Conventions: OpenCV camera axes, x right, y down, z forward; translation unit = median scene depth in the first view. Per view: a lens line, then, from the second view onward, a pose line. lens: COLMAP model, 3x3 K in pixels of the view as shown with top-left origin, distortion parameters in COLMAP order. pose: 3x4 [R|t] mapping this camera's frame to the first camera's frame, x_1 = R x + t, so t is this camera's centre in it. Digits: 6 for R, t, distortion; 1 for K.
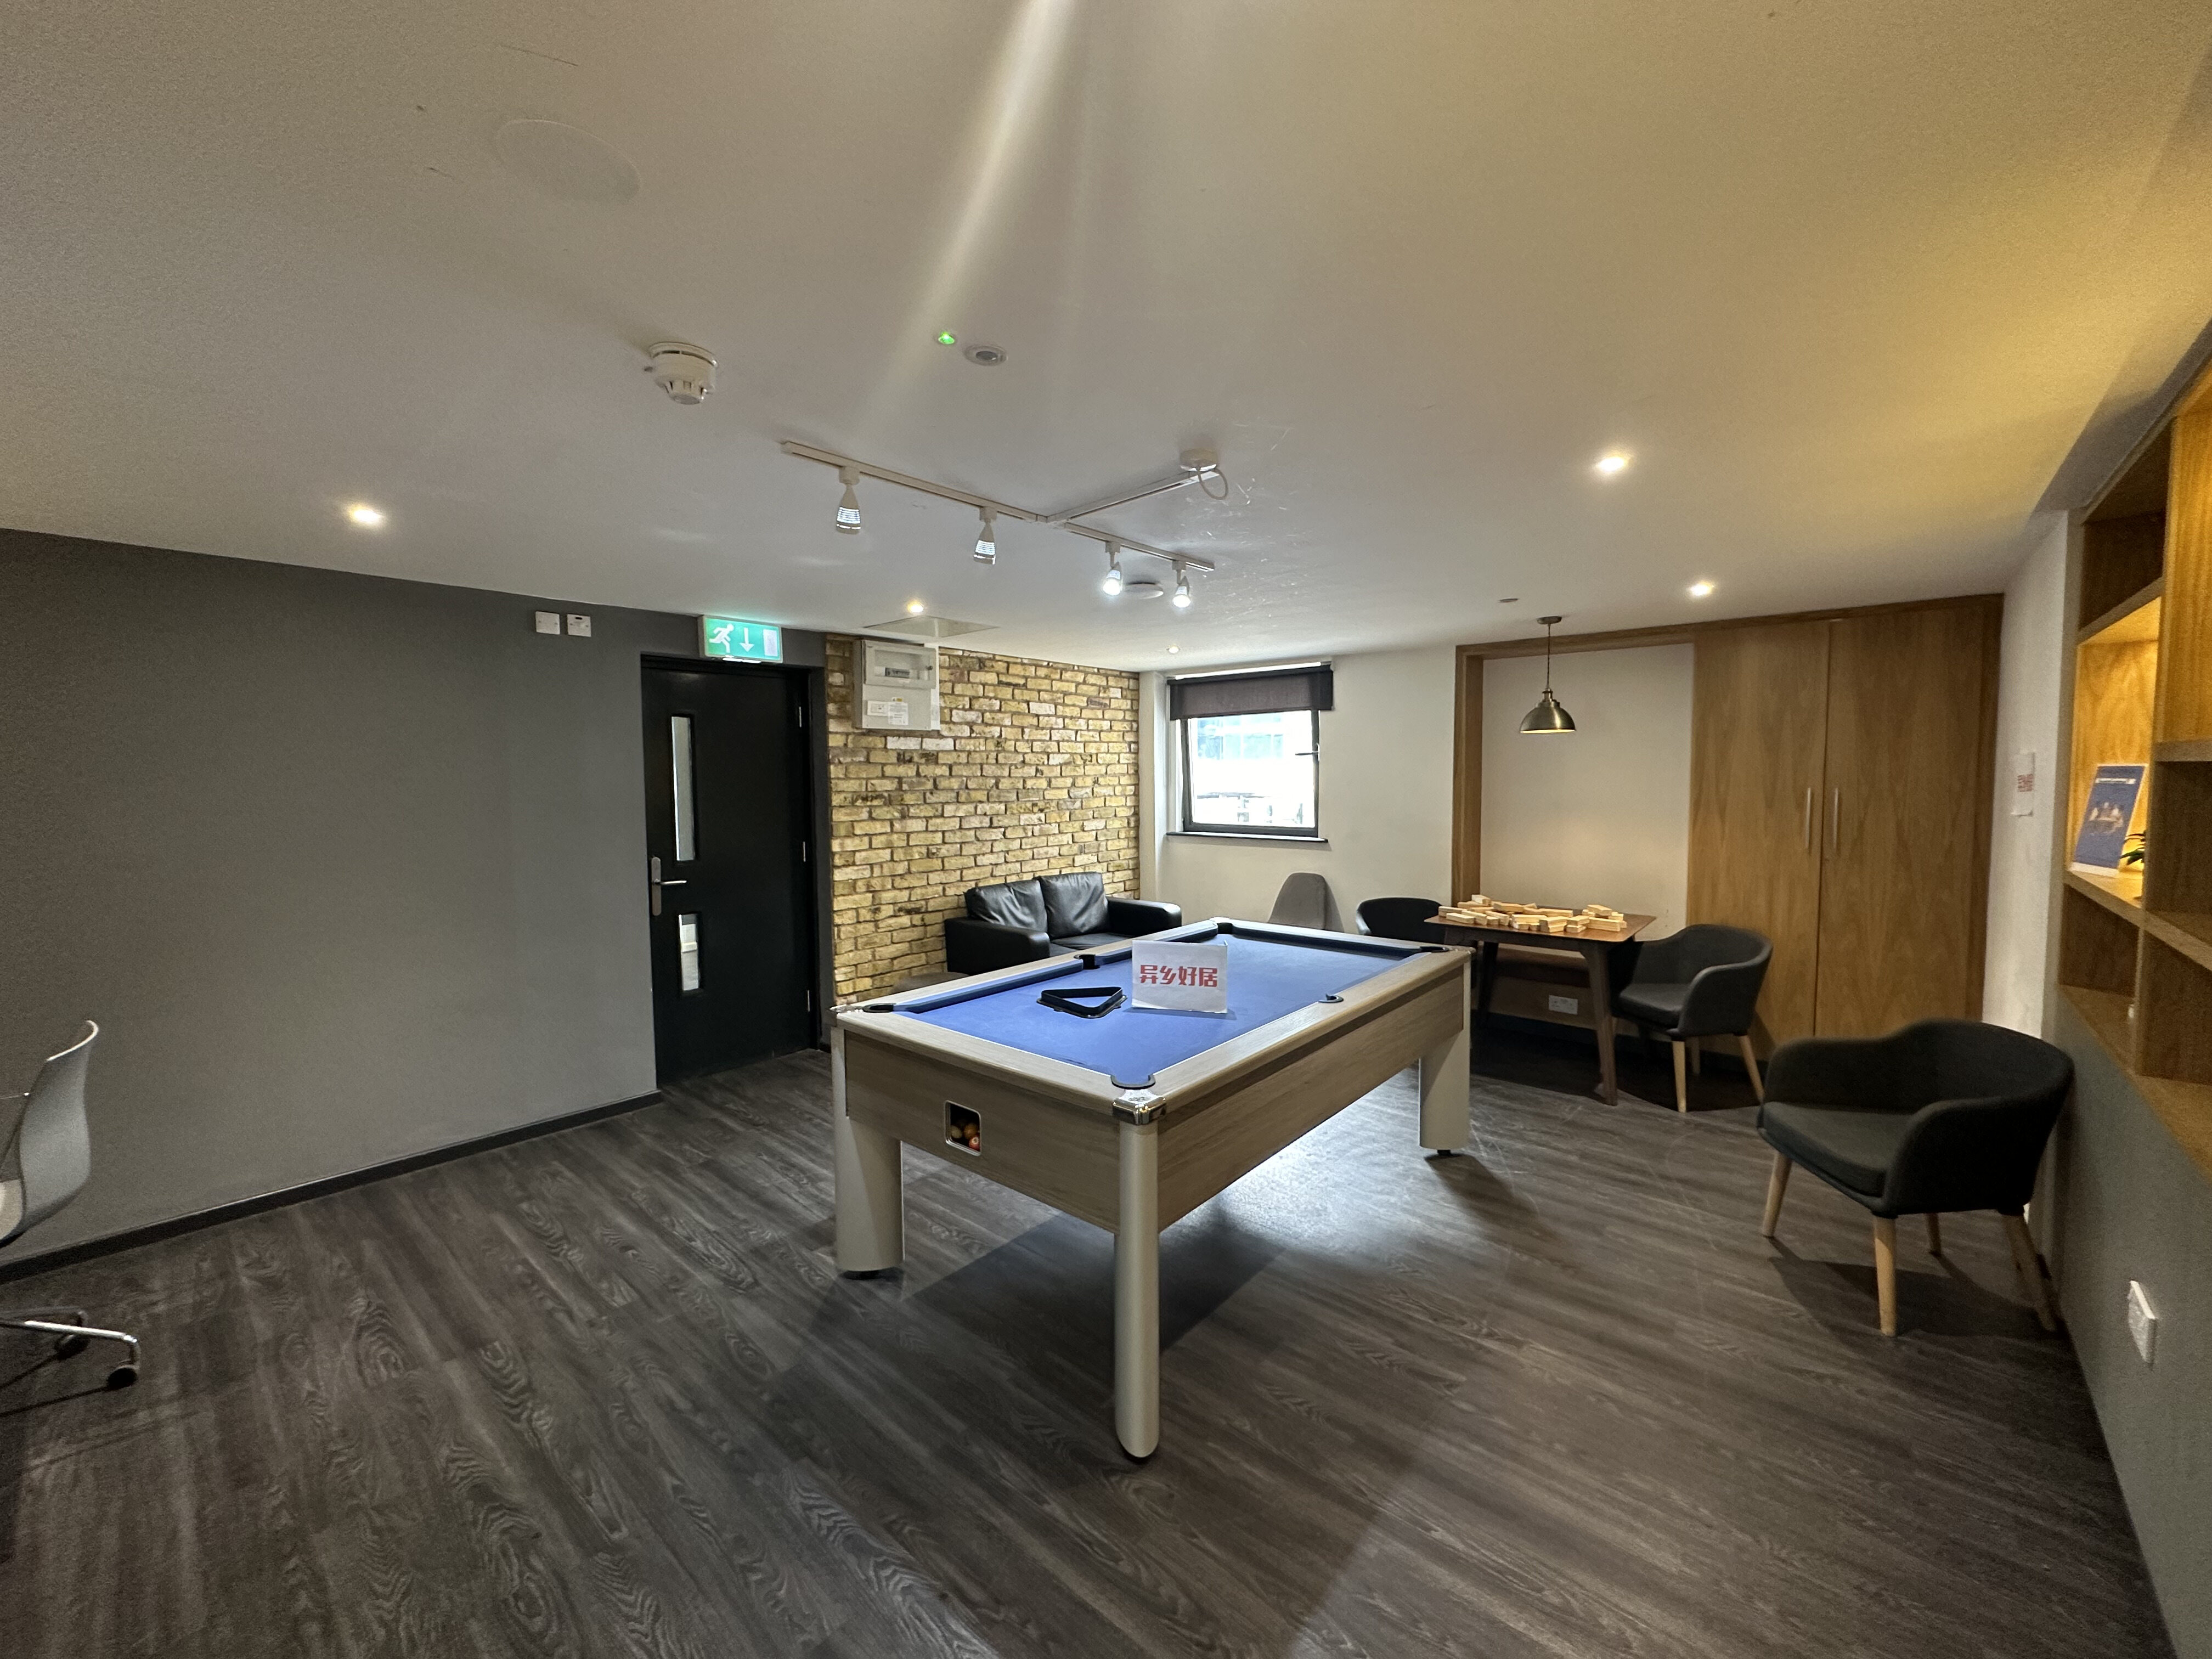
lens RADIAL K [[878.2, 0, 1108.2], [0, 878.2, 829.0], [0, 0, 1]] dist [-0.003521, 0.001113]
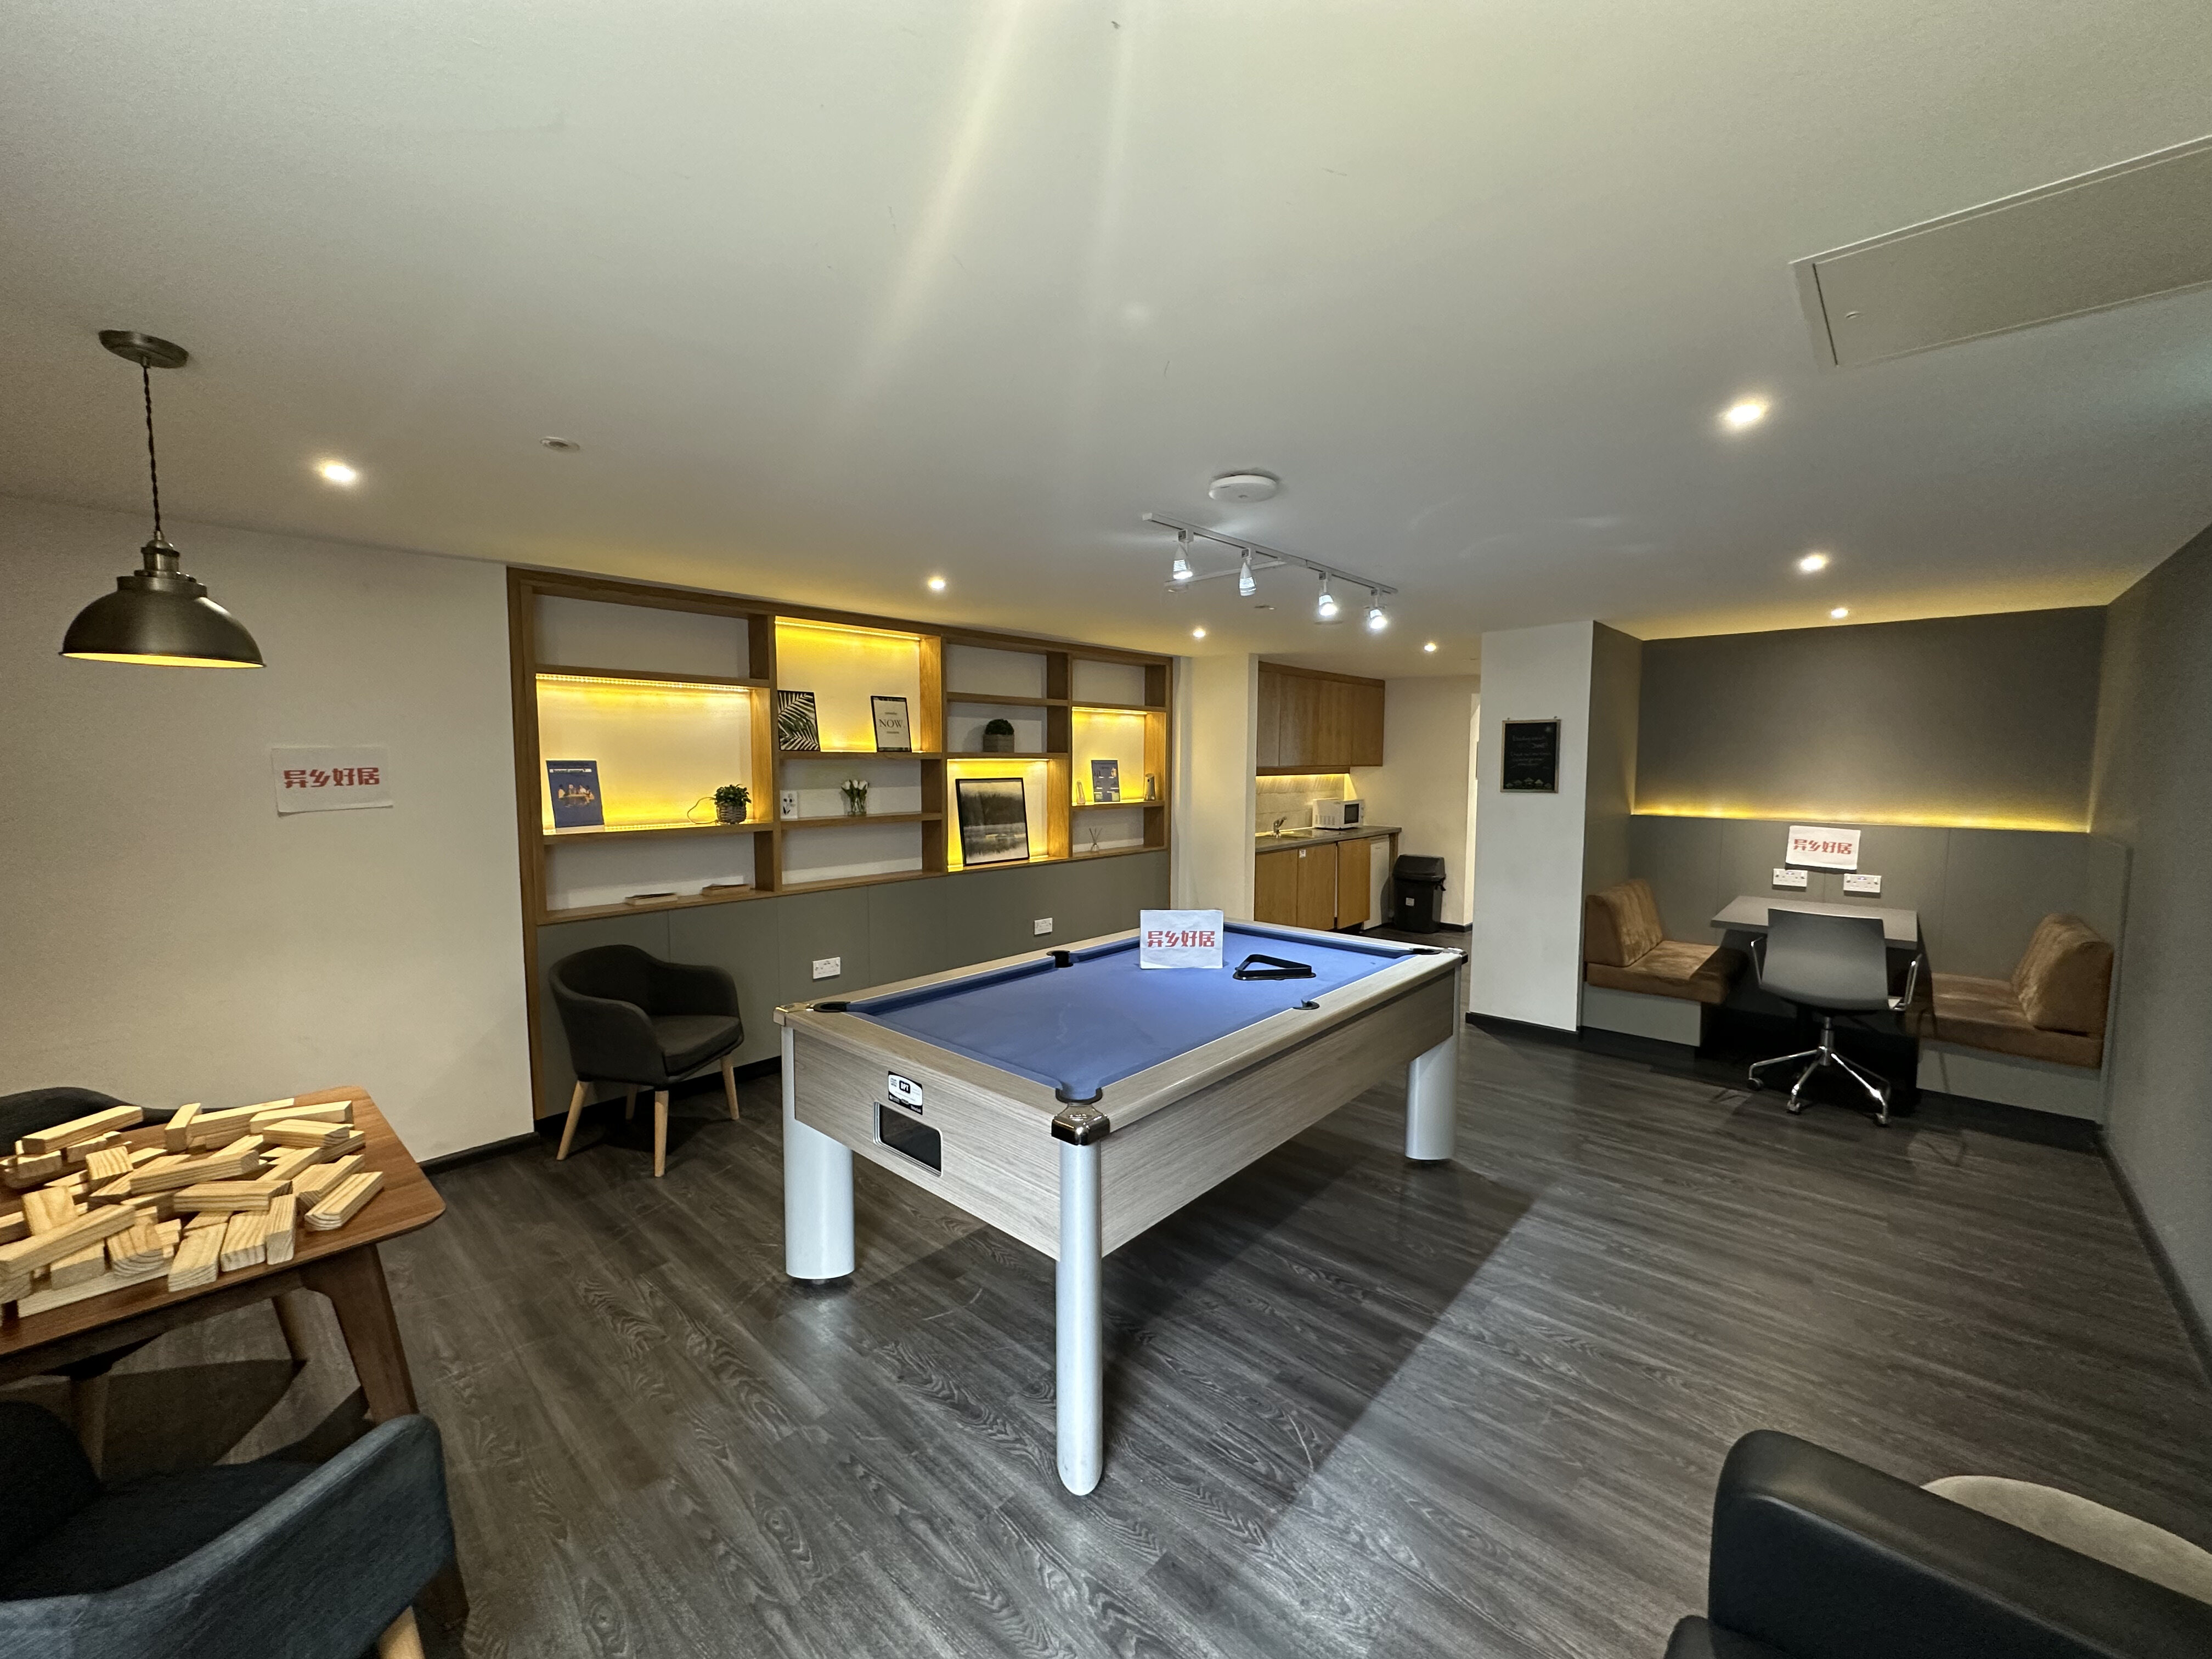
lens RADIAL K [[878.2, 0, 1106.4], [0, 878.2, 826.5], [0, 0, 1]] dist [-0.003521, 0.001113]
pose [[-0.999779, 0.003755, 0.020696, 0.124086], [0.006663, 0.989803, 0.142286, -0.115188], [-0.019951, 0.142392, -0.989609, 1.691829]]
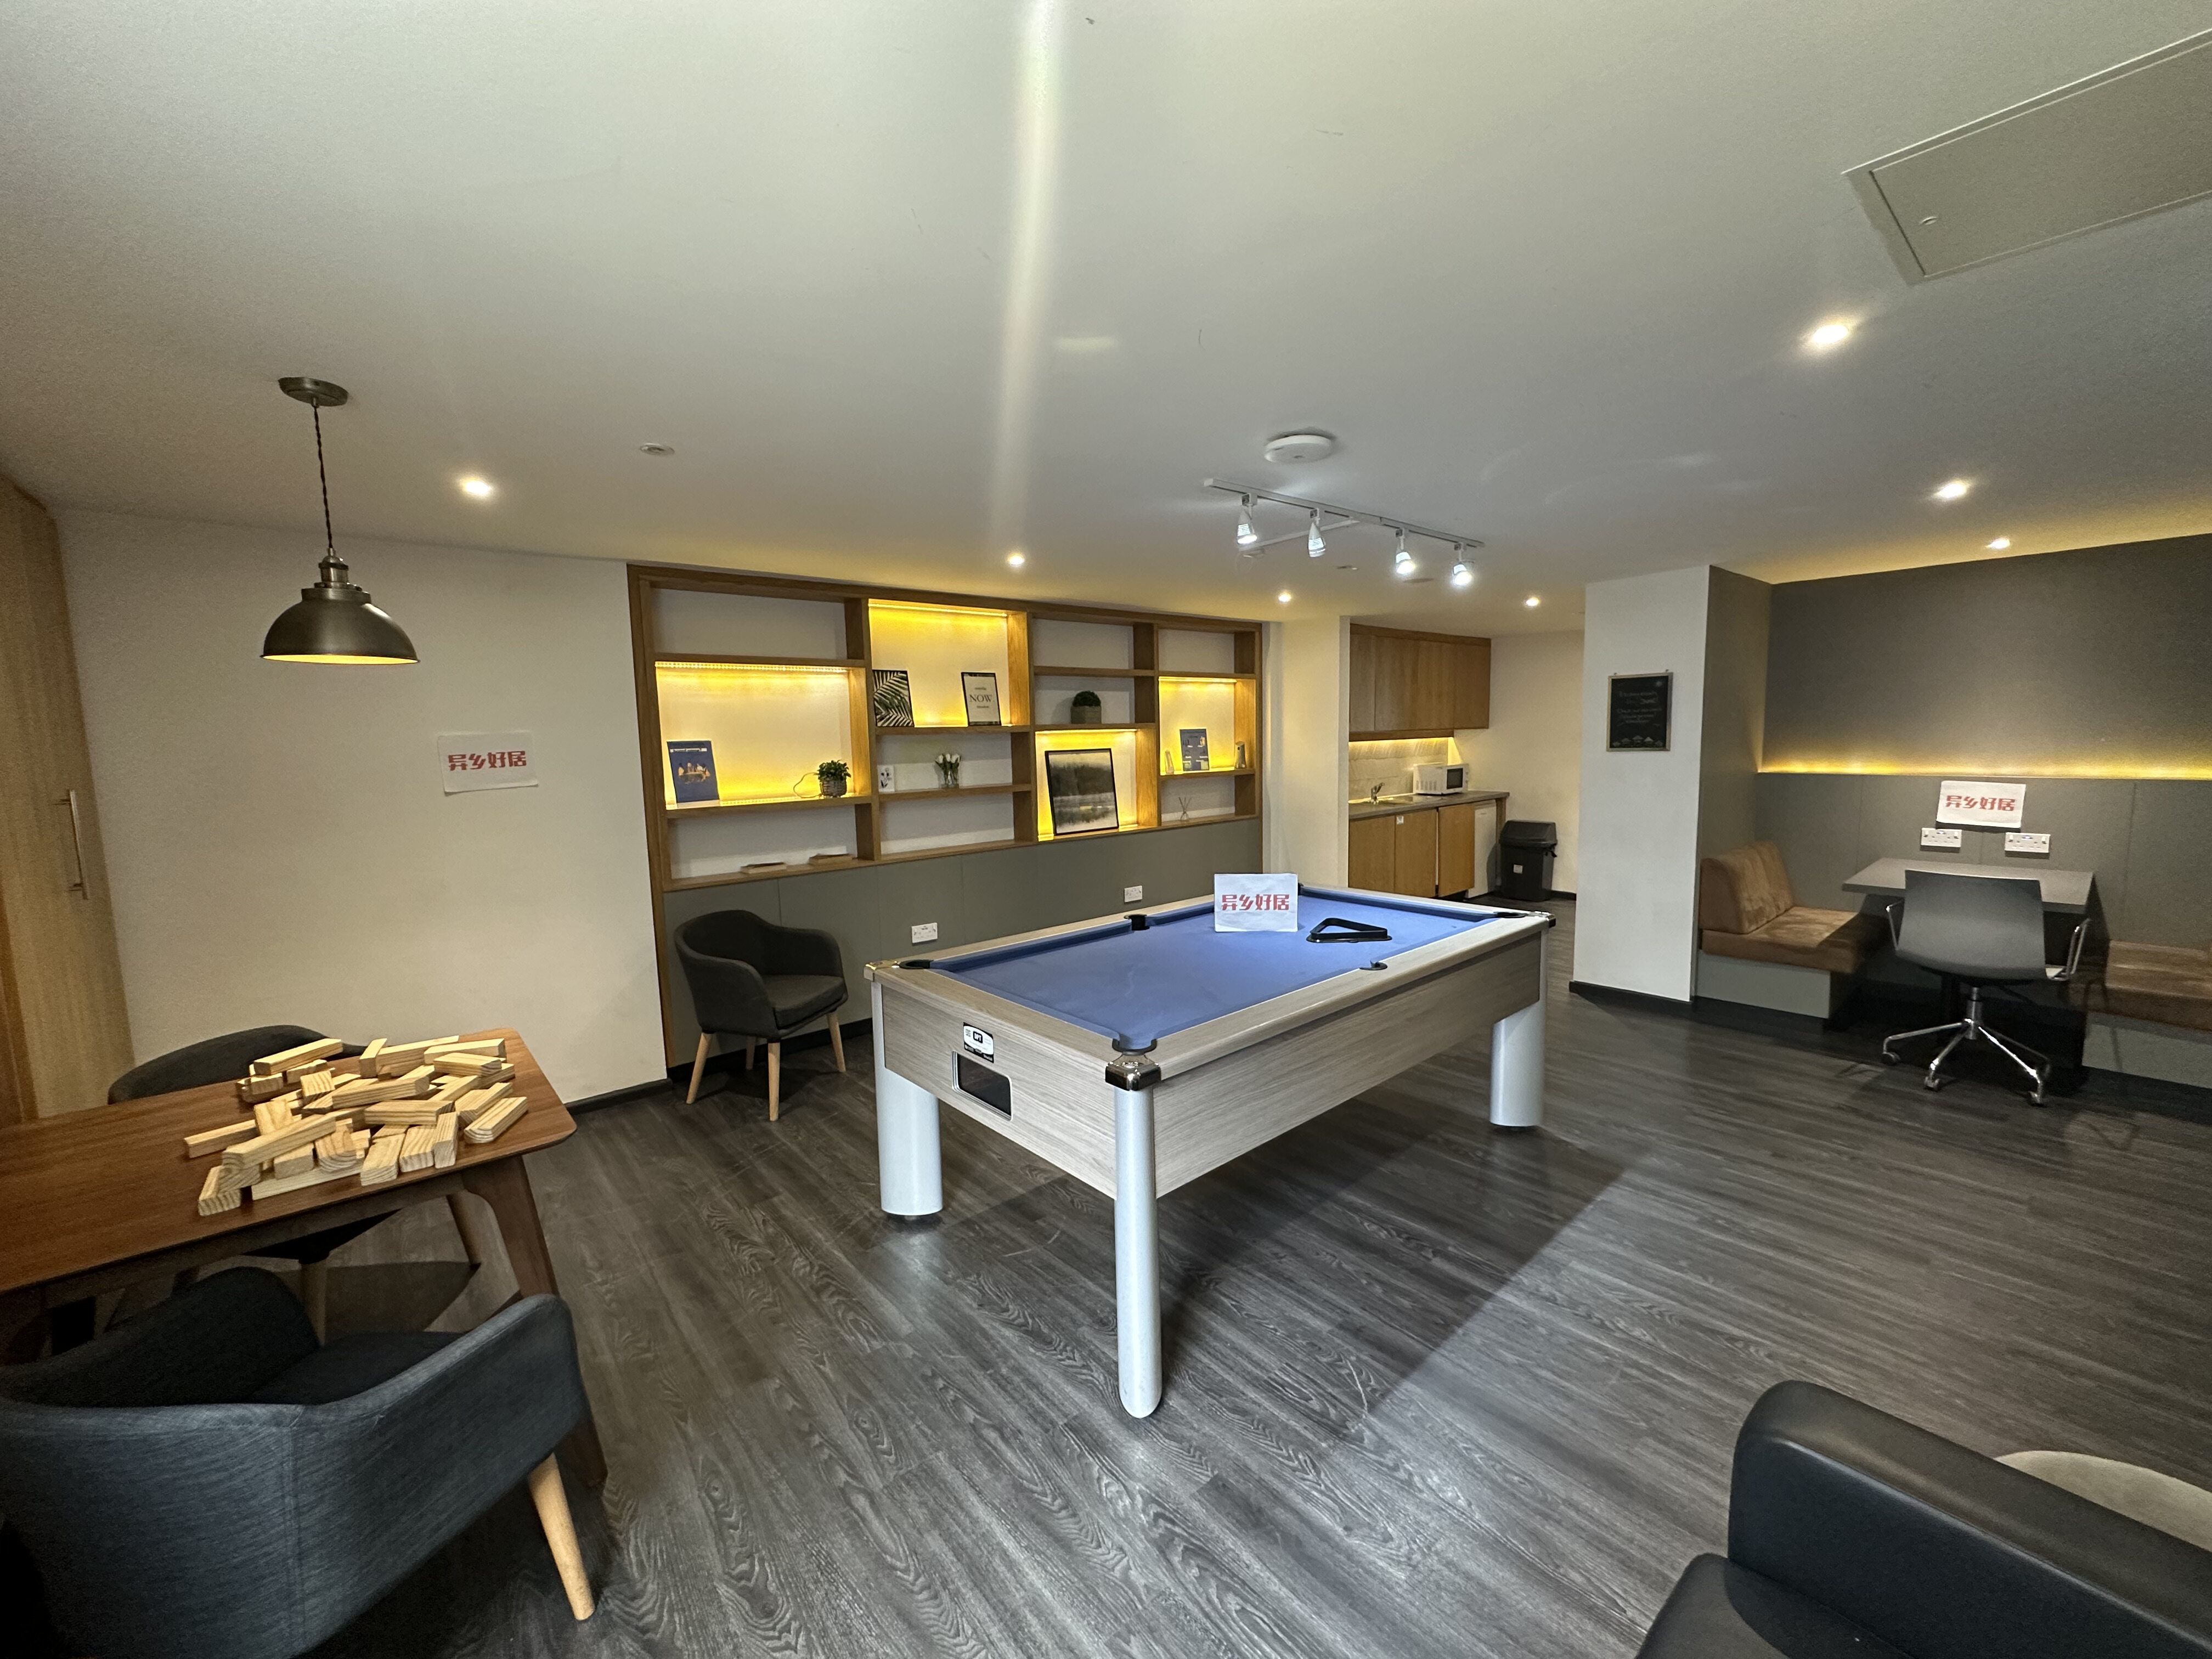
lens RADIAL K [[878.2, 0, 1106.5], [0, 878.2, 825.7], [0, 0, 1]] dist [-0.003521, 0.001113]
pose [[-0.989623, 0.015812, 0.142813, 0.087366], [0.040125, 0.984797, 0.169013, -0.110857], [-0.137969, 0.172990, -0.975212, 1.711767]]
